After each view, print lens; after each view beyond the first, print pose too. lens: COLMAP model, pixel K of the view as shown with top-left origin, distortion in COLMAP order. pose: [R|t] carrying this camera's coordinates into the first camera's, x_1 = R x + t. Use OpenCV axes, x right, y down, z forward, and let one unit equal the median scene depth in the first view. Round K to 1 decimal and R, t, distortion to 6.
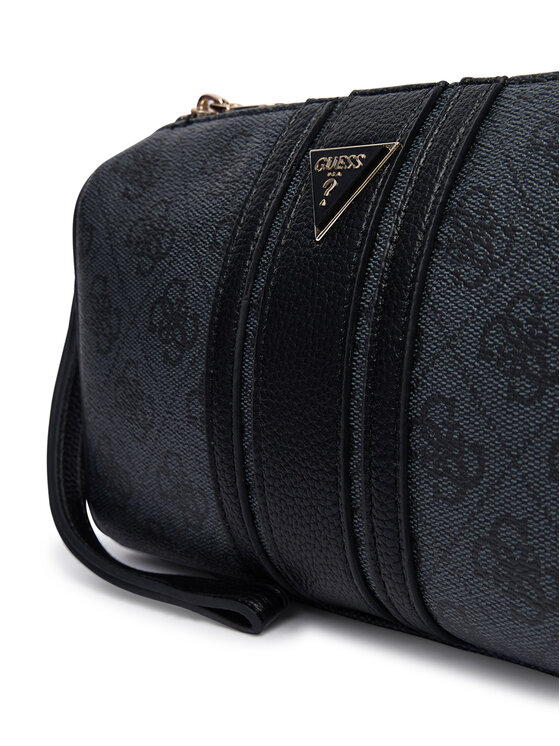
lens RADIAL K [[1216.5, 0, 280.0], [0, 1216.5, 373.0], [0, 0, 1]] dist [-0.052760, -0.018034]
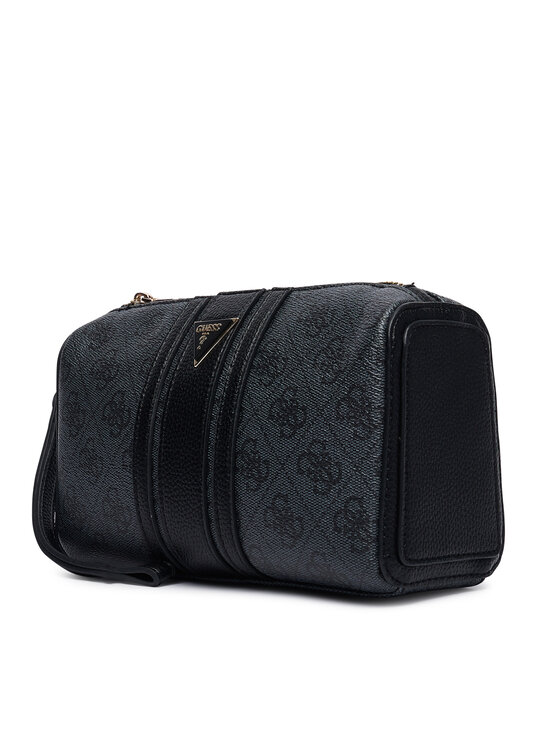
lens RADIAL K [[970.5, 0, 280.0], [0, 970.5, 373.0], [0, 0, 1]] dist [-0.005668, -0.001771]
pose [[0.995532, 0.033893, 0.088133, 0.027207], [-0.019885, 0.987681, -0.155215, 0.127669], [-0.092308, 0.152769, 0.983942, -0.489268]]
